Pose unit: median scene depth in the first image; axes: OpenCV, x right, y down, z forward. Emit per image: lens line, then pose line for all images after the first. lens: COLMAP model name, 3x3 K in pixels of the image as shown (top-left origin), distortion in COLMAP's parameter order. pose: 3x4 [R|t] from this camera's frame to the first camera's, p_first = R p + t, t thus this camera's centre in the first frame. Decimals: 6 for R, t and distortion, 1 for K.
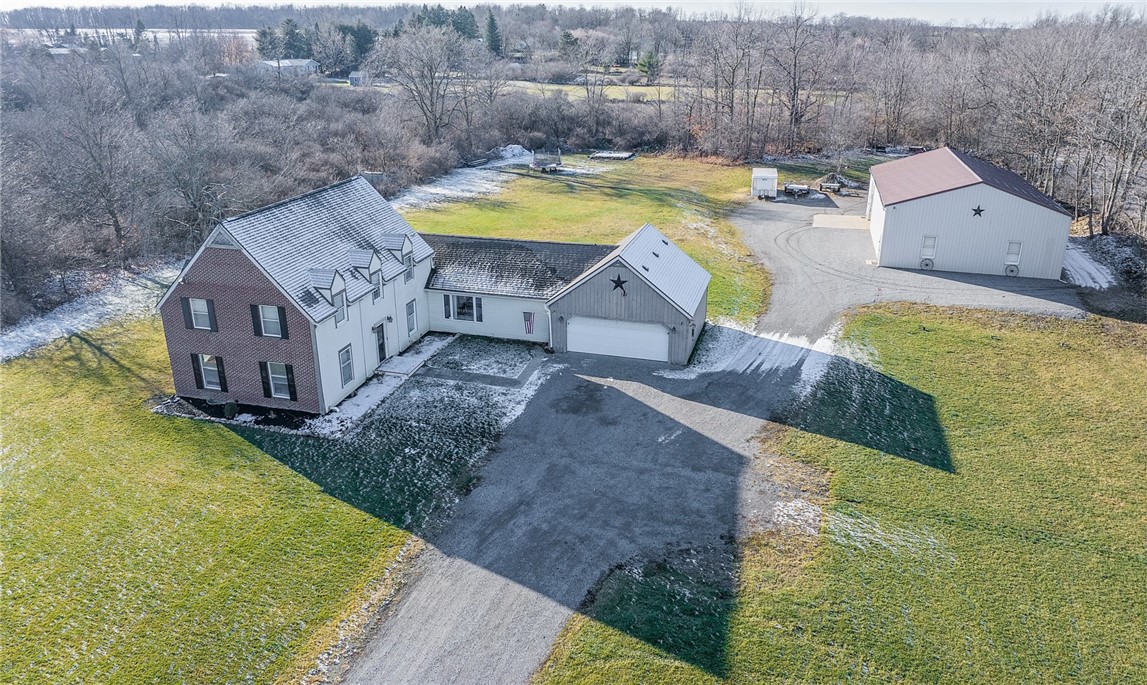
lens RADIAL K [[844.0, 0, 573.5], [0, 844.0, 342.5], [0, 0, 1]] dist [-0.028920, -0.007675]
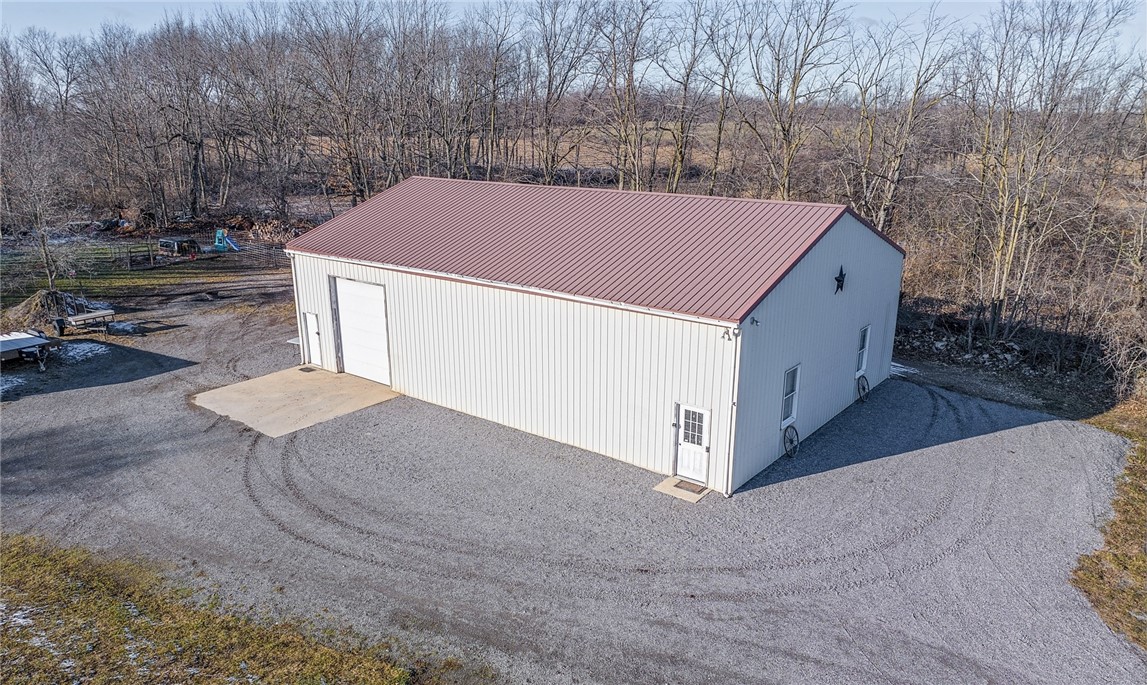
lens RADIAL K [[844.0, 0, 573.5], [0, 844.0, 342.5], [0, 0, 1]] dist [-0.028920, -0.007675]
pose [[0.378699, -0.253916, 0.890008, 0.069069], [0.321080, 0.937952, 0.130974, -0.282632], [-0.868041, 0.236164, 0.436729, 1.182315]]
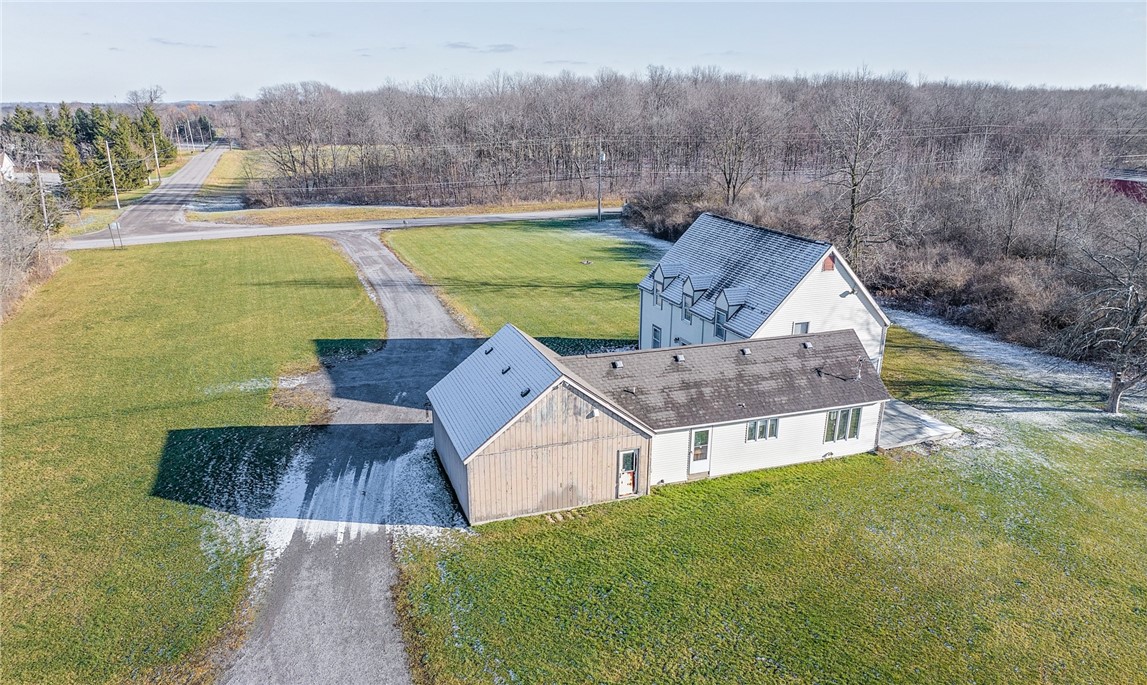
lens RADIAL K [[844.0, 0, 573.5], [0, 844.0, 342.5], [0, 0, 1]] dist [-0.028920, -0.007675]
pose [[-0.820561, 0.159558, -0.548836, 0.452280], [-0.197676, 0.821761, 0.534447, -0.533339], [0.536287, 0.547038, -0.642764, 1.482522]]
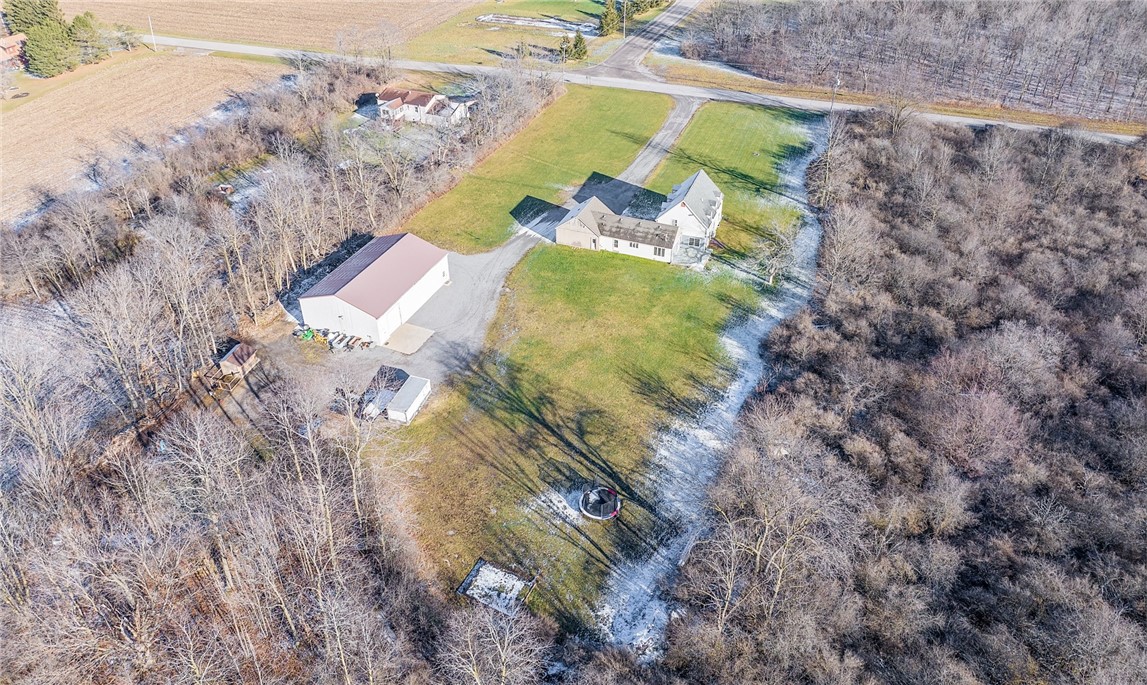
lens RADIAL K [[759.0, 0, 573.5], [0, 759.0, 342.5], [0, 0, 1]] dist [-0.001714, -0.001111]
pose [[-0.994483, -0.063004, 0.083864, -0.133943], [0.035077, 0.553740, 0.831951, -2.031131], [-0.098855, 0.830303, -0.548475, 2.808001]]
